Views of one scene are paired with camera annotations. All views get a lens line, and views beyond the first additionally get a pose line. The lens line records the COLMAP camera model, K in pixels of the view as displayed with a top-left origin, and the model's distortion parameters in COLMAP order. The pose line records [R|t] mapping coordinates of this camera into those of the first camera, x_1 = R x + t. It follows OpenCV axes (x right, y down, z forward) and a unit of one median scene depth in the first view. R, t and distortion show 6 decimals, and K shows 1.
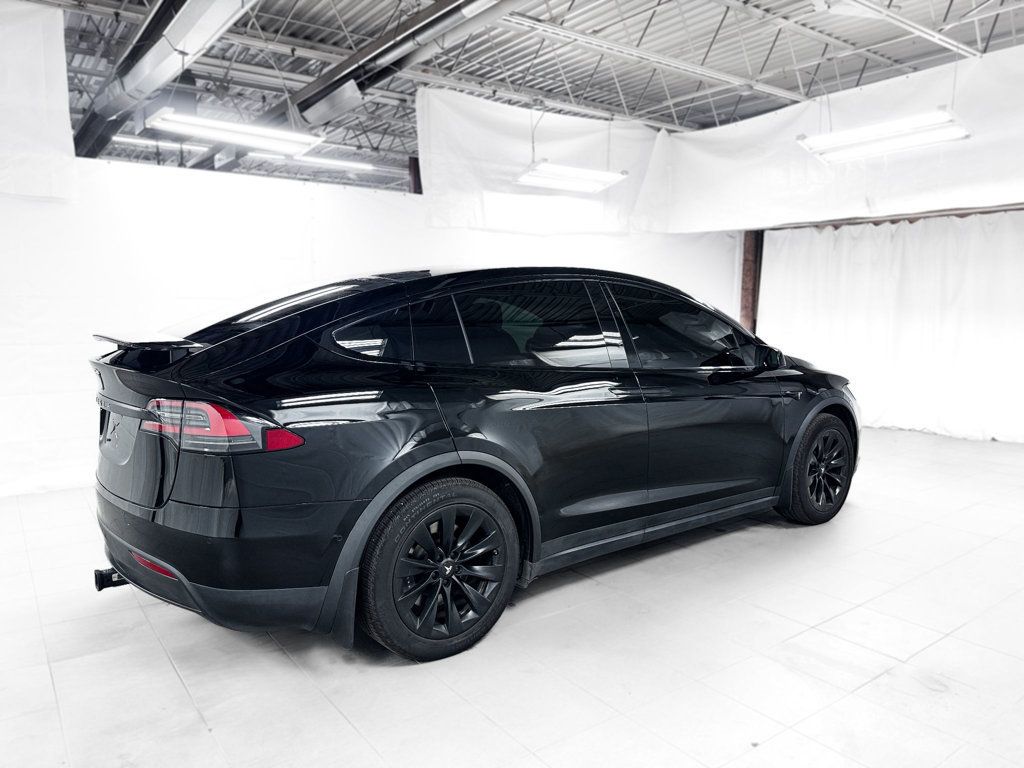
lens RADIAL K [[733.5, 0, 512.0], [0, 733.5, 384.0], [0, 0, 1]] dist [0.049851, -0.059745]
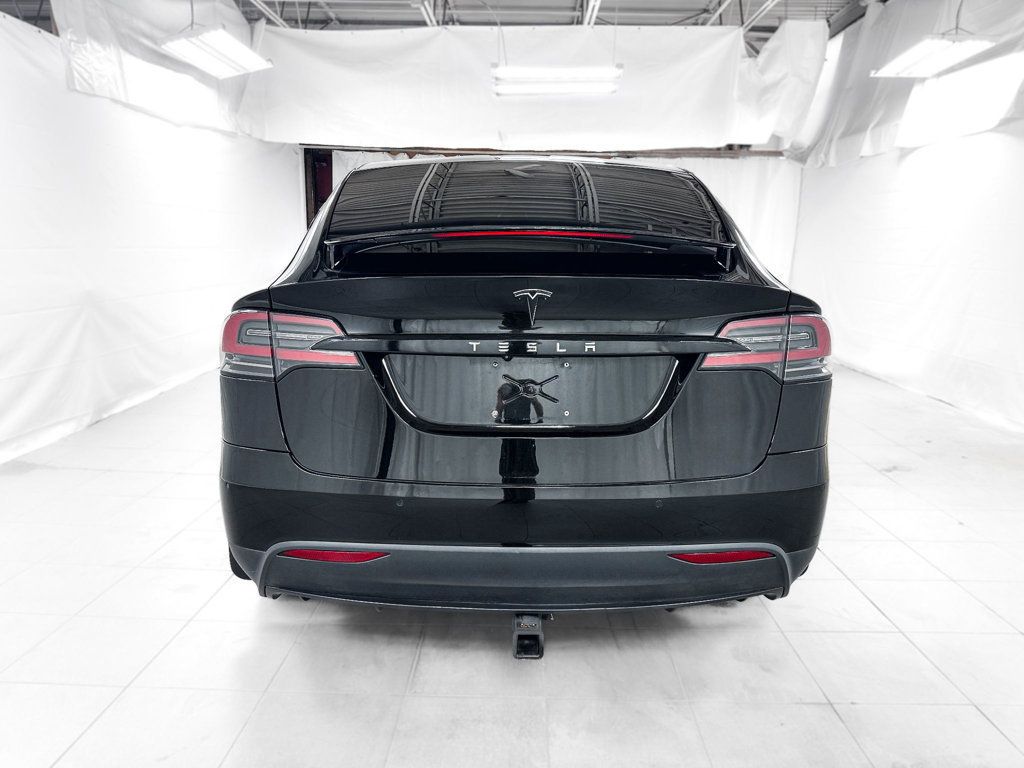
lens RADIAL K [[733.5, 0, 512.0], [0, 733.5, 384.0], [0, 0, 1]] dist [0.049851, -0.059745]
pose [[0.607226, -0.141161, 0.781889, -0.413472], [0.069478, 0.989755, 0.124731, -0.007849], [-0.791486, -0.021416, 0.610813, 0.266378]]
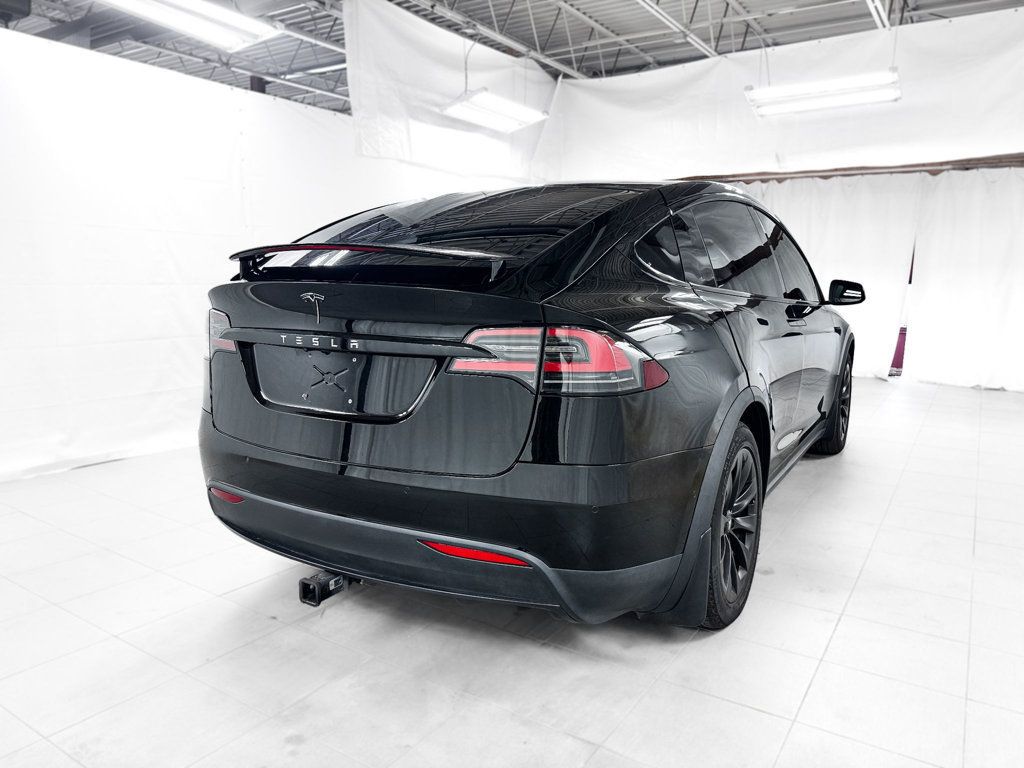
lens RADIAL K [[733.5, 0, 512.0], [0, 733.5, 384.0], [0, 0, 1]] dist [0.049851, -0.059745]
pose [[0.935118, -0.043853, 0.351613, -0.252480], [0.026897, 0.998234, 0.052968, 0.013599], [-0.353315, -0.040074, 0.934646, 0.110551]]
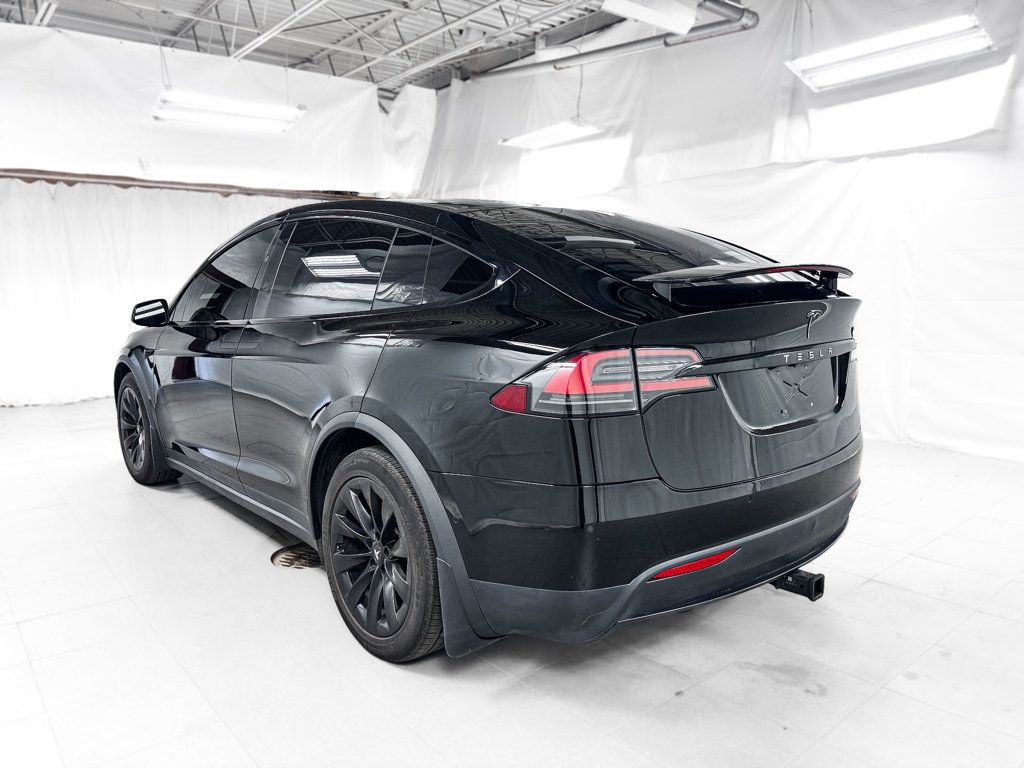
lens RADIAL K [[734.7, 0, 515.0], [0, 734.7, 381.3], [0, 0, 1]] dist [0.040771, -0.043803]
pose [[-0.054037, -0.132004, 0.989775, -0.521841], [0.114967, 0.983809, 0.137484, -0.035581], [-0.991899, 0.121220, -0.037986, 0.535943]]
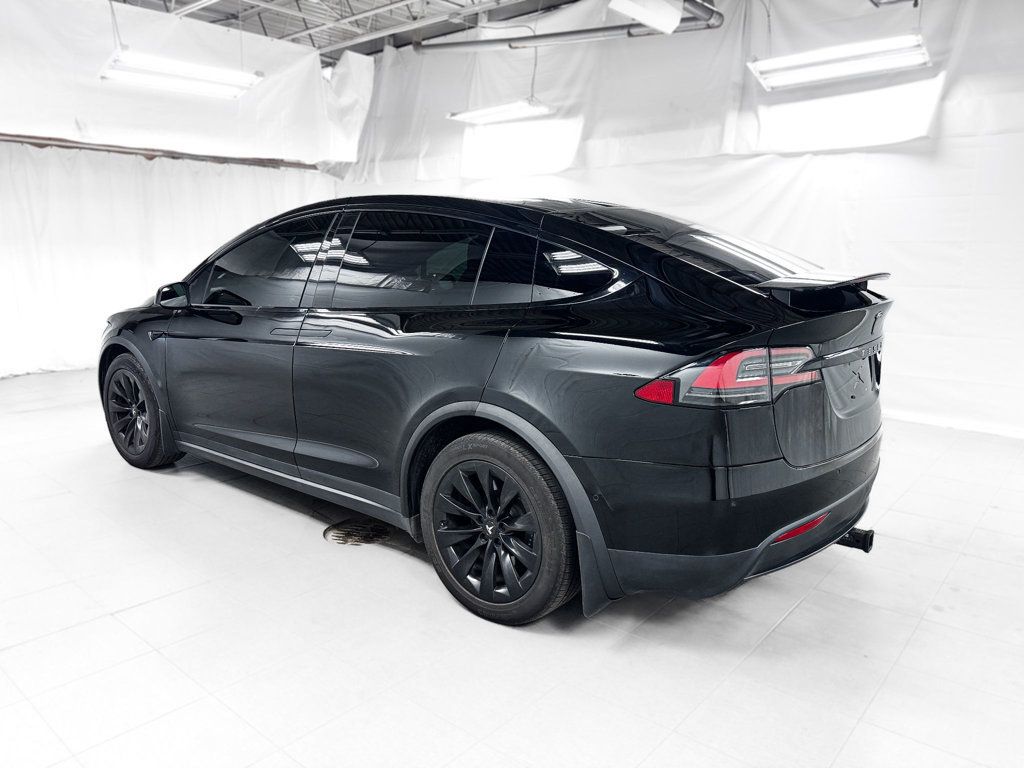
lens RADIAL K [[733.5, 0, 512.0], [0, 733.5, 384.0], [0, 0, 1]] dist [0.049851, -0.059745]
pose [[-0.218252, -0.181112, 0.958939, -0.537941], [0.094384, 0.974104, 0.205458, -0.064985], [-0.971317, 0.135350, -0.195506, 0.648294]]
